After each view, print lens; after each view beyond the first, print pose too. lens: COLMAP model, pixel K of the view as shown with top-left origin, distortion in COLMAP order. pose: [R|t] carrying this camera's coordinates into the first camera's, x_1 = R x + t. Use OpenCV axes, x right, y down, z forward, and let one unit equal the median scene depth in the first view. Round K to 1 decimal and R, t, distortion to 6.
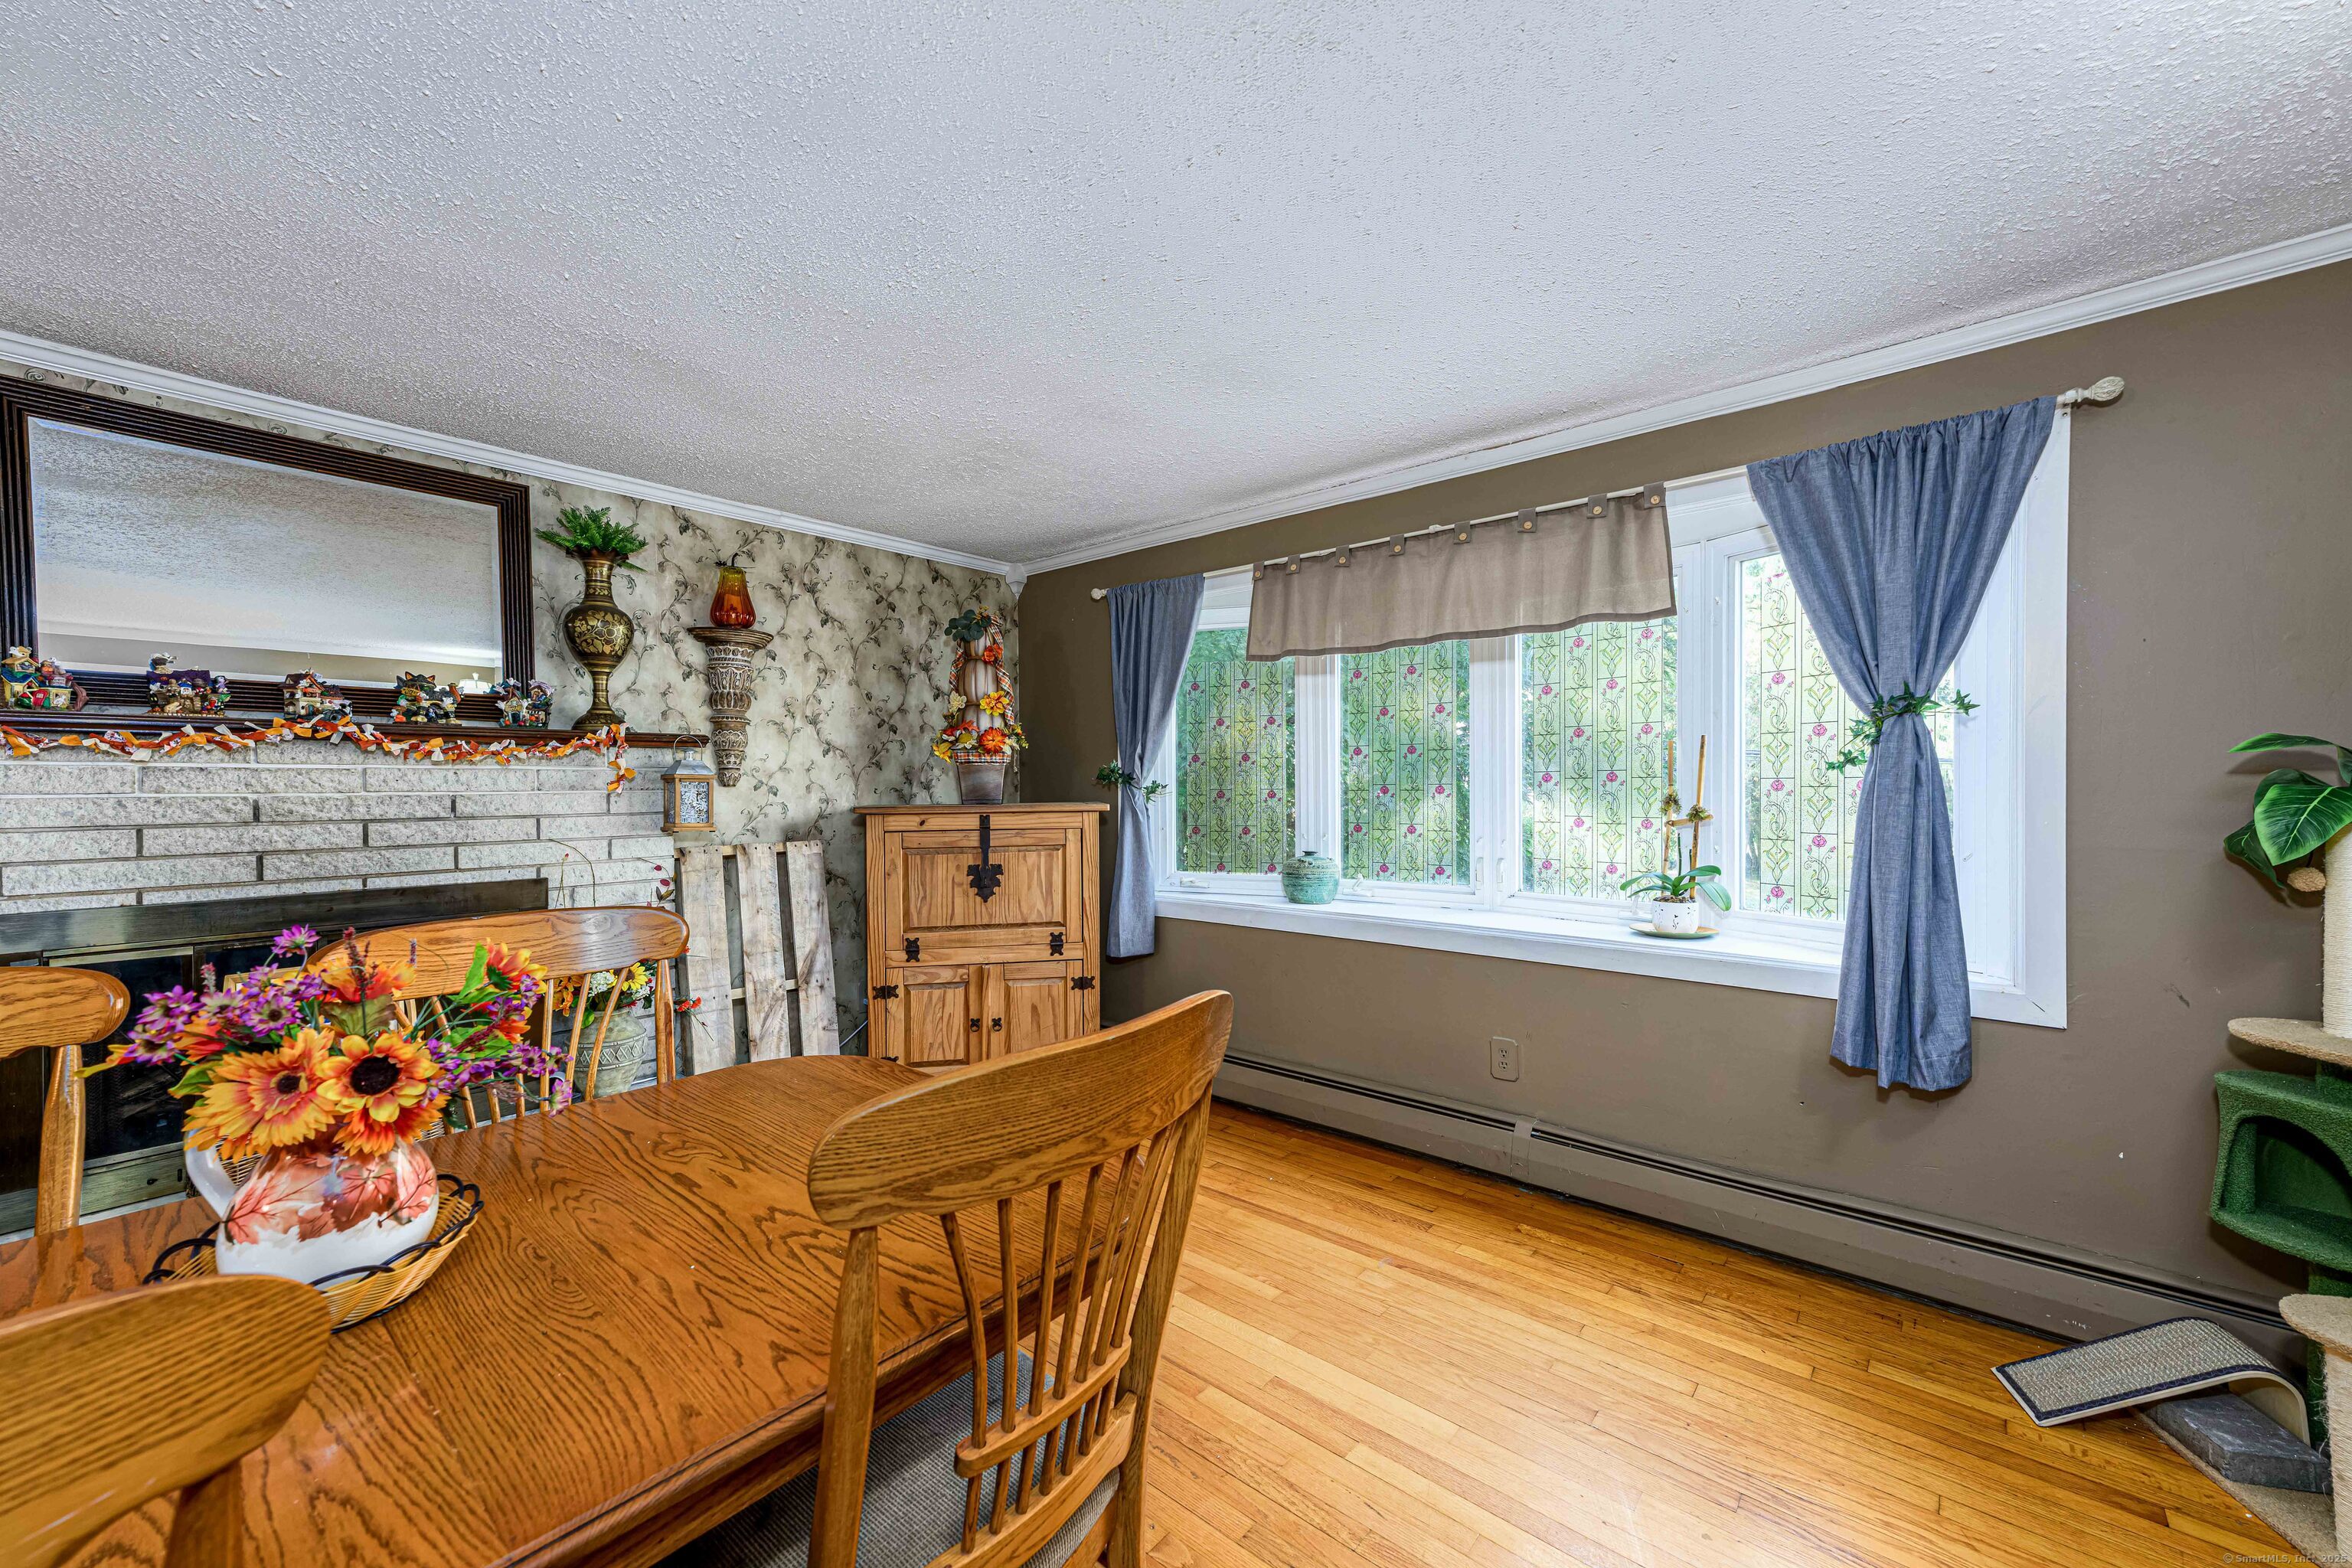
lens RADIAL K [[920.3, 0, 1163.8], [0, 920.3, 795.0], [0, 0, 1]] dist [0.019500, 0.002851]
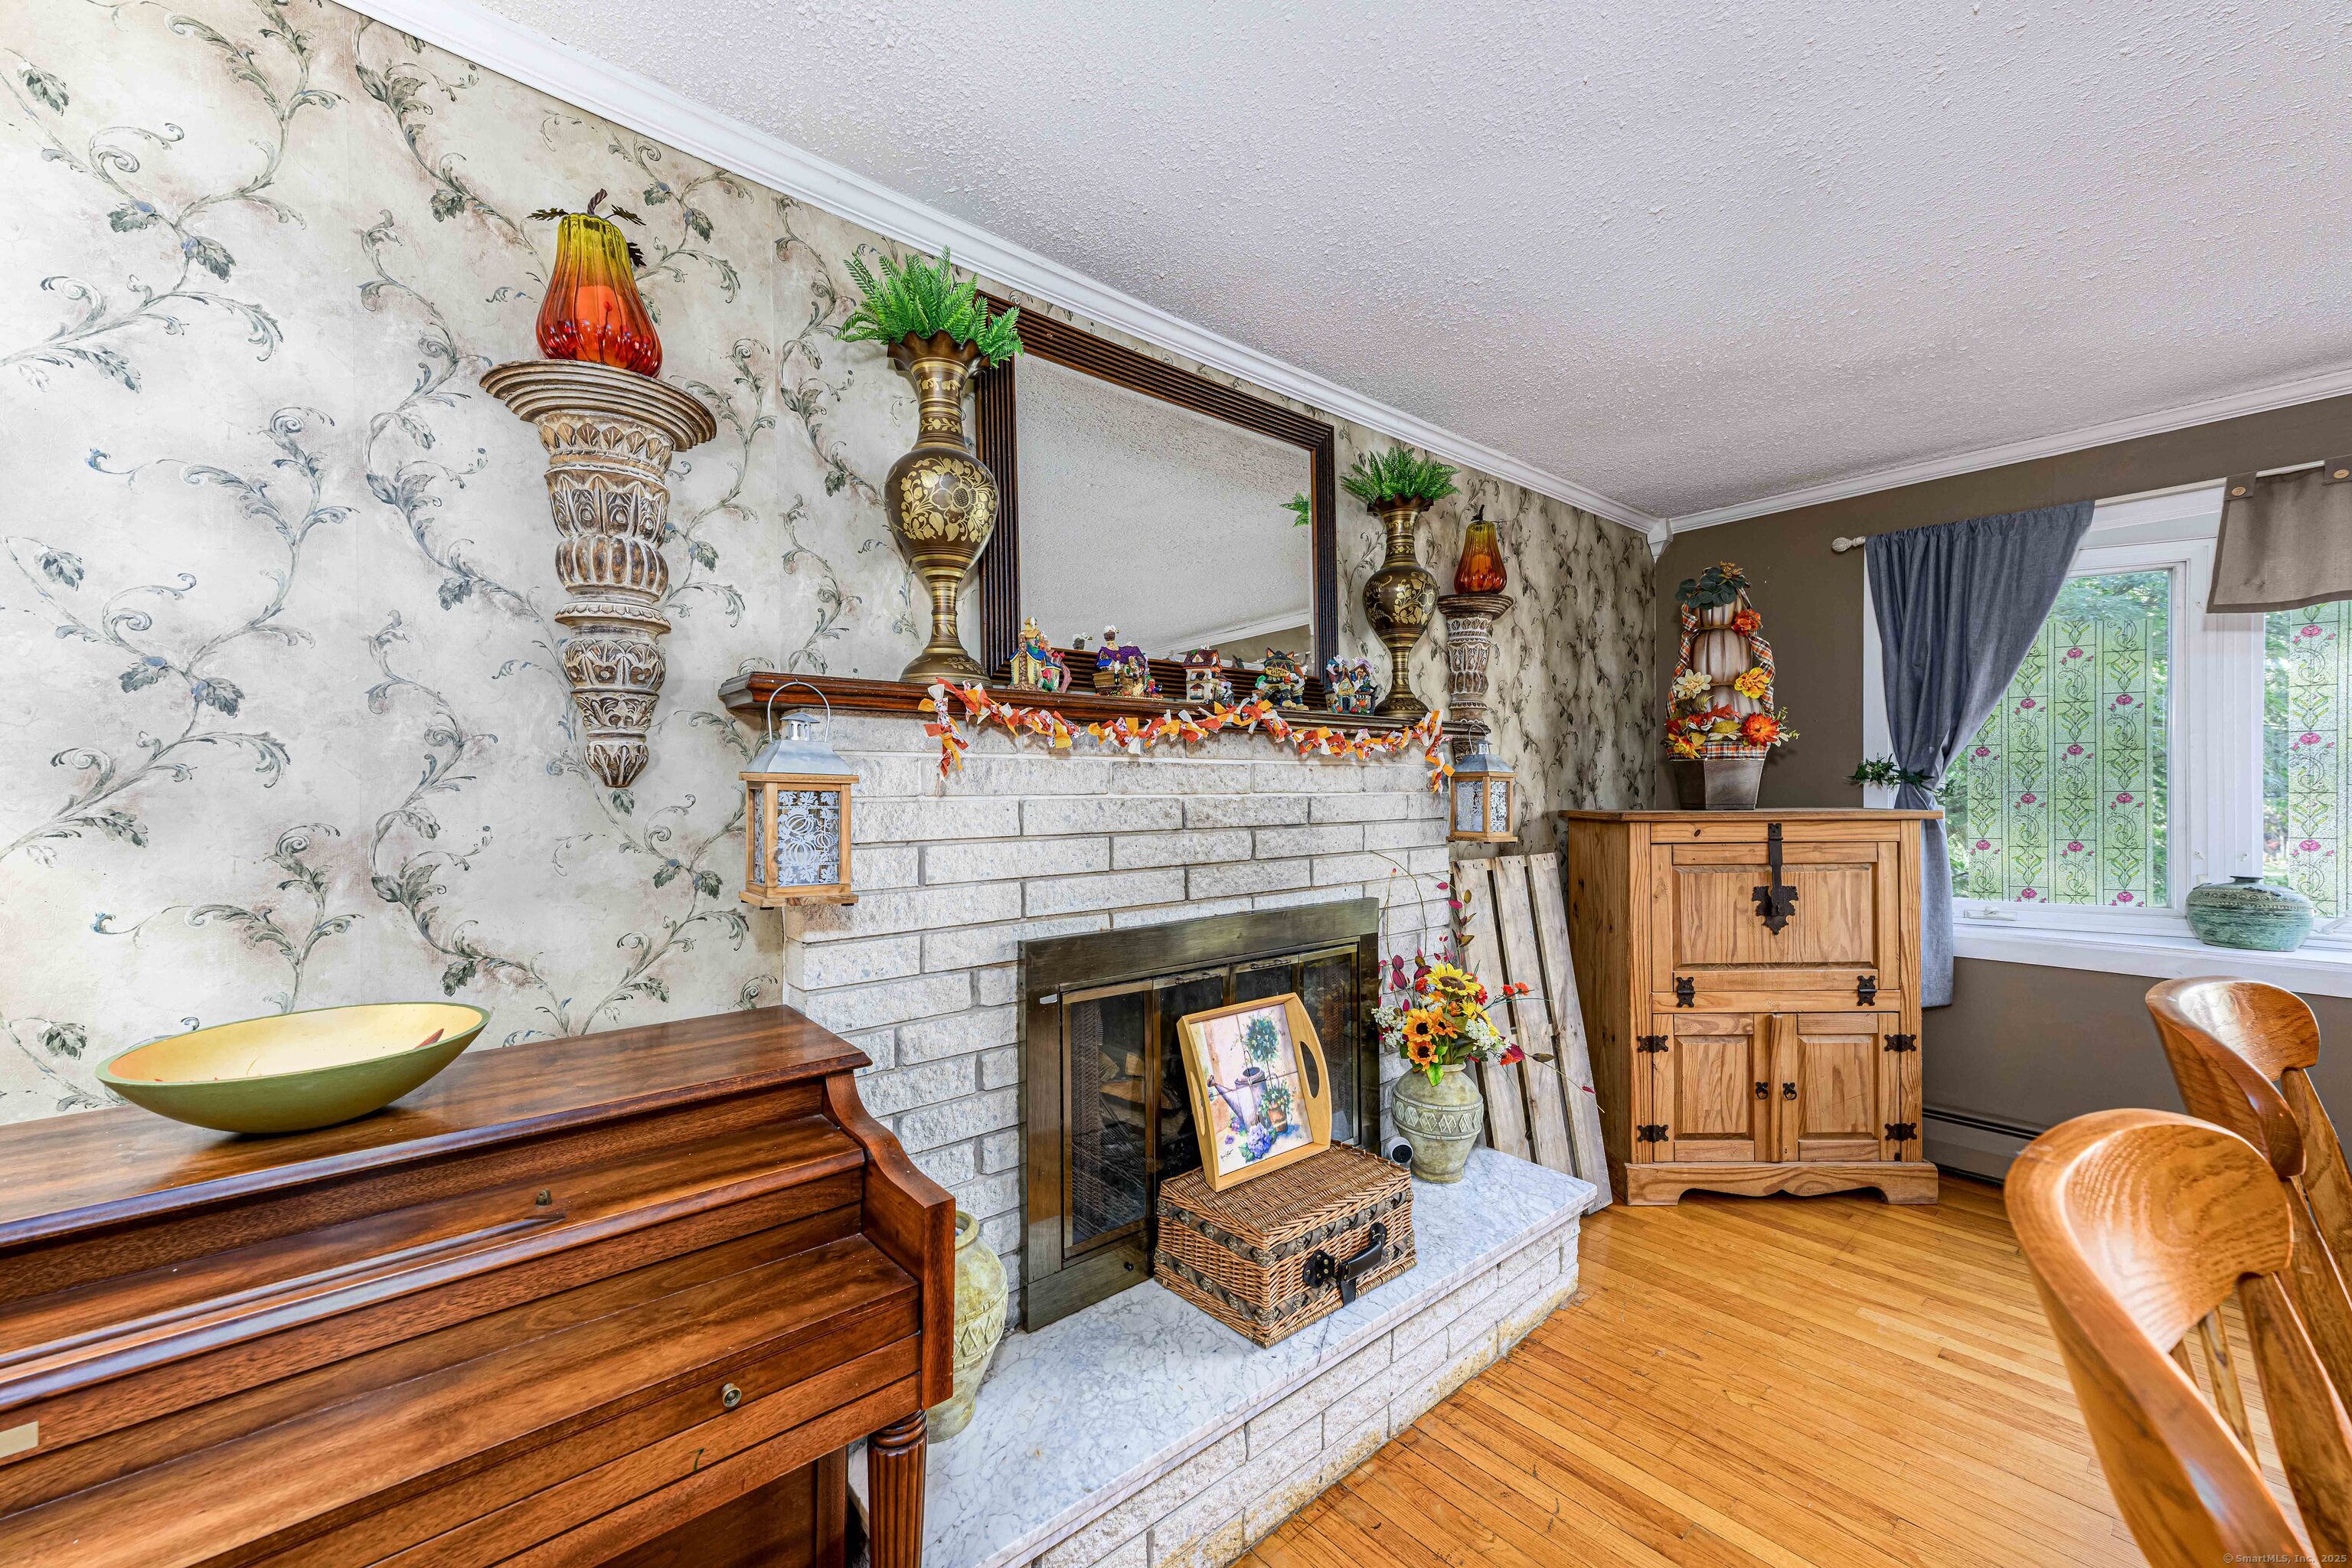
lens RADIAL K [[920.3, 0, 1163.8], [0, 920.3, 795.0], [0, 0, 1]] dist [0.019500, 0.002851]
pose [[0.988112, 0.001246, -0.153731, -0.593490], [-0.001969, 0.999988, -0.004552, 0.001933], [0.153723, 0.004800, 0.988102, 0.136881]]
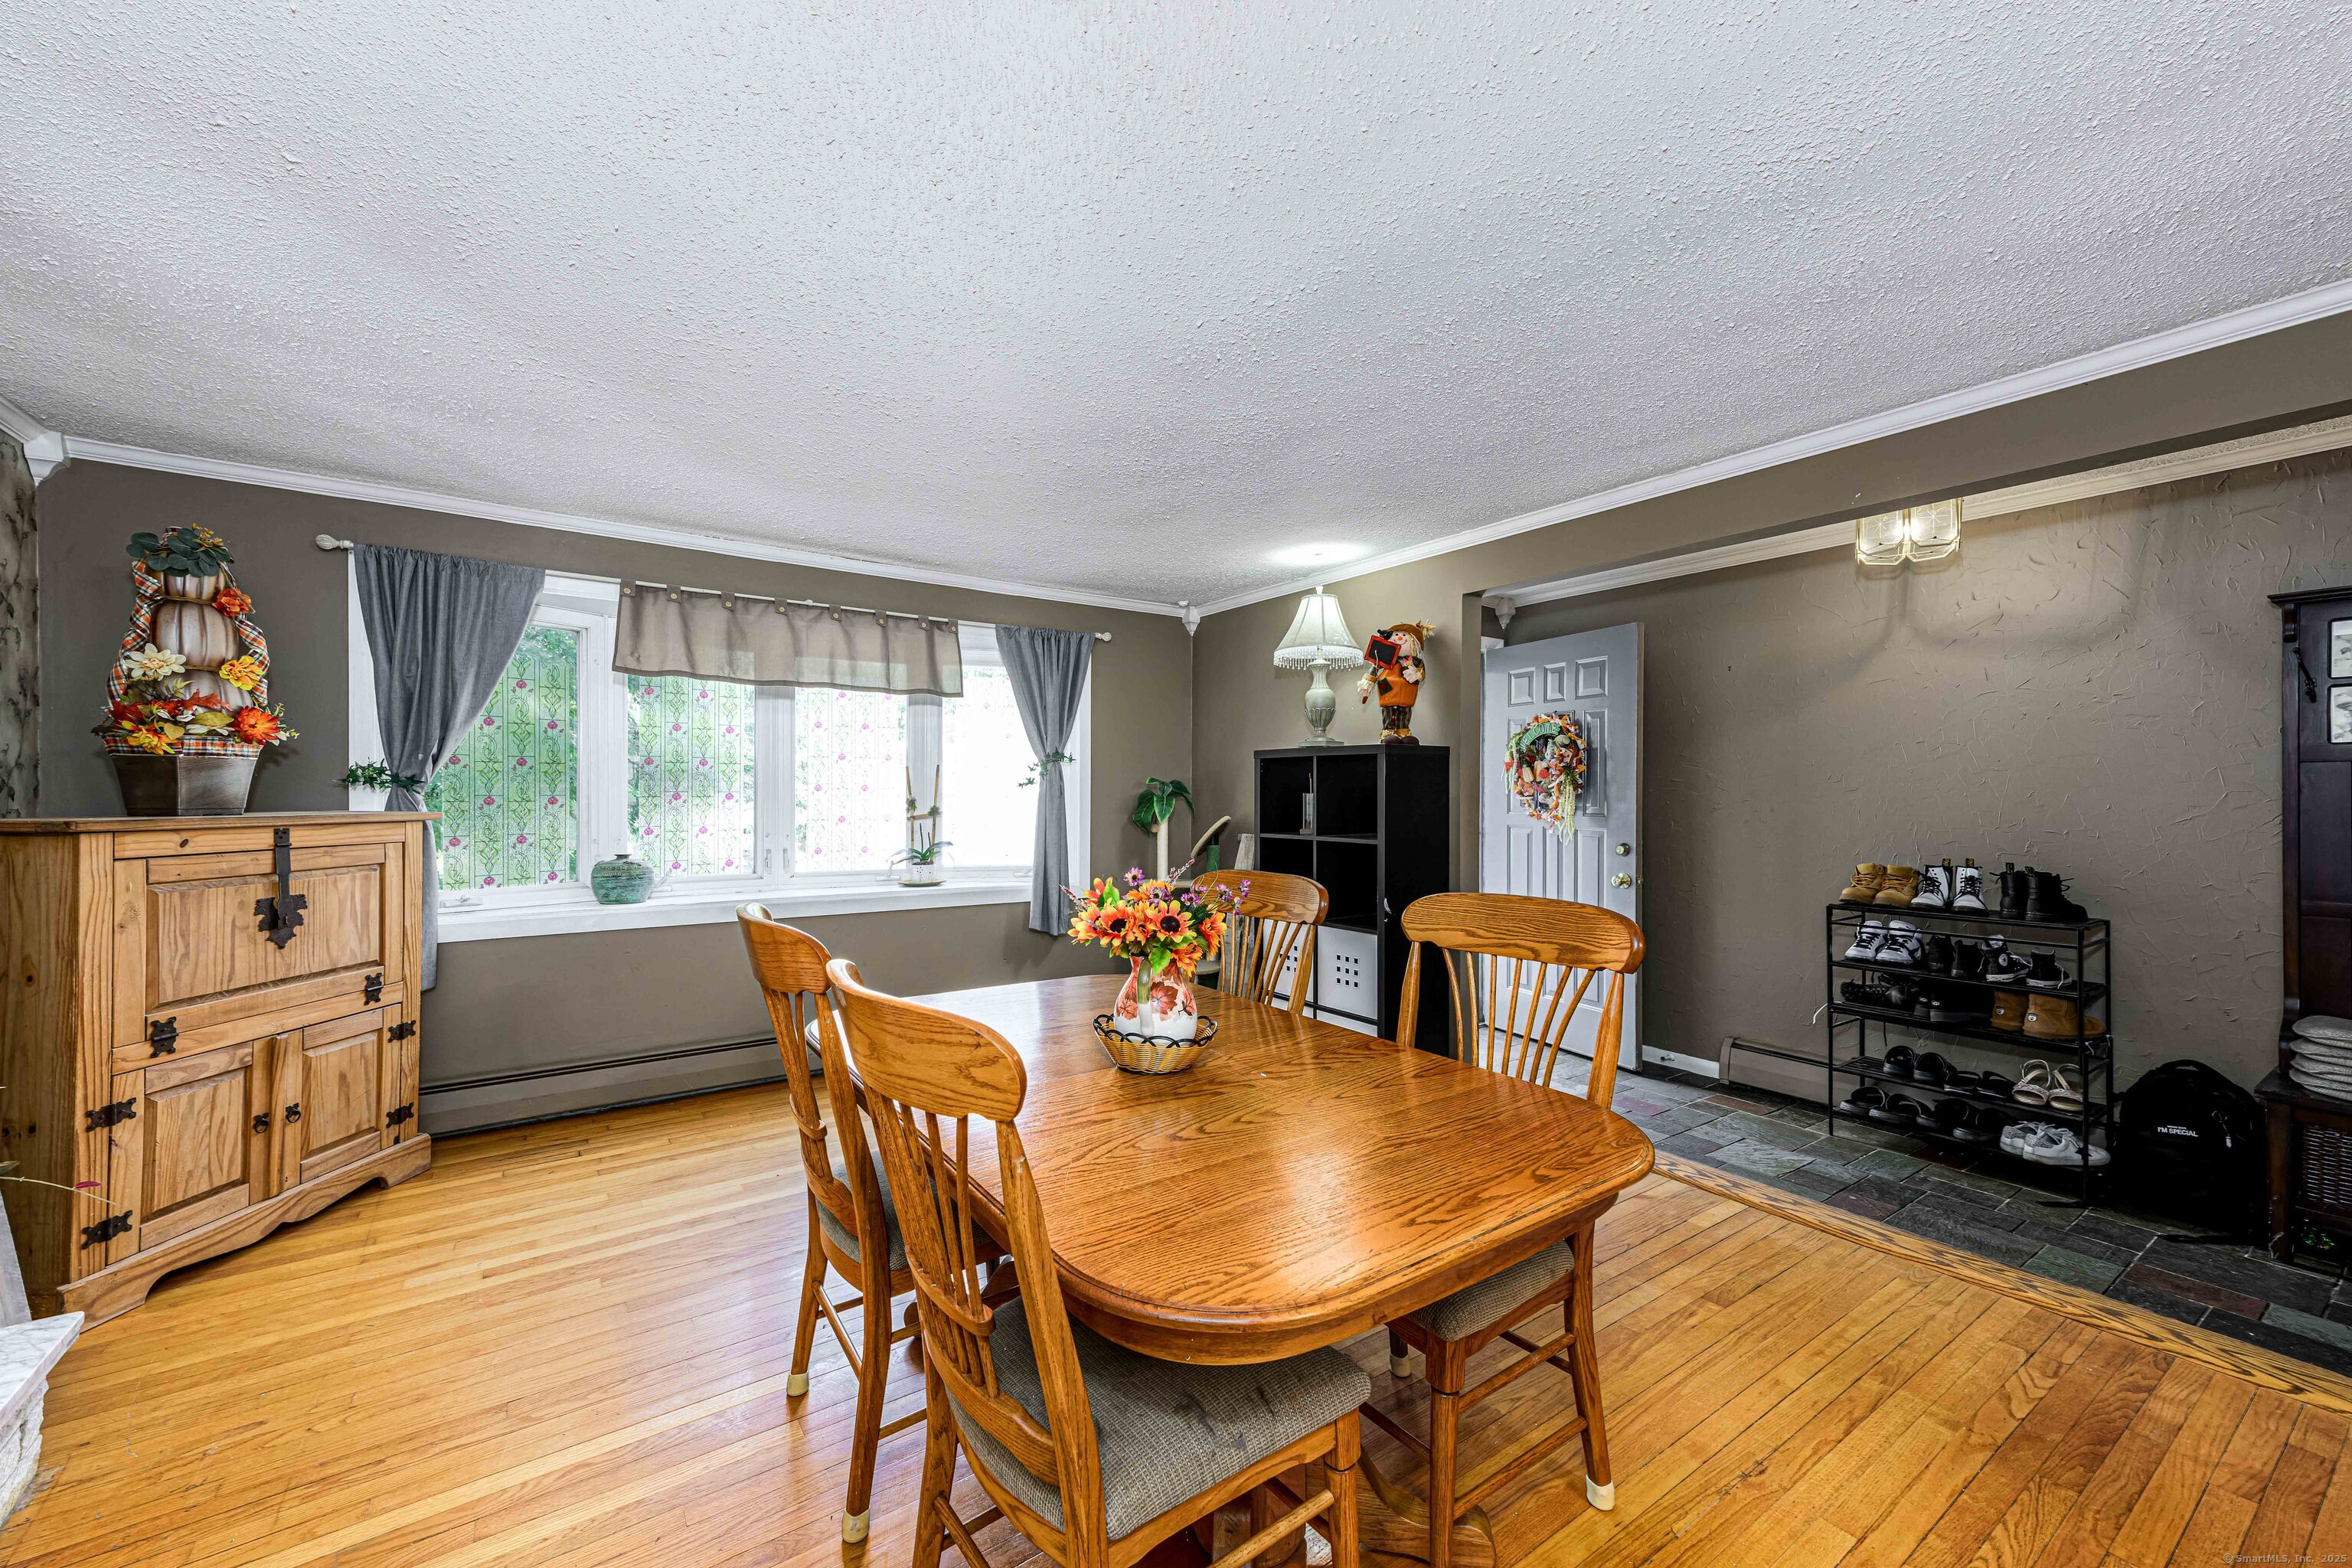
lens RADIAL K [[920.3, 0, 1163.8], [0, 920.3, 795.0], [0, 0, 1]] dist [0.019500, 0.002851]
pose [[0.250012, 0.005185, 0.968229, -0.745429], [0.004459, 0.999969, -0.006506, 0.002888], [-0.968232, 0.005944, 0.249981, 0.139663]]
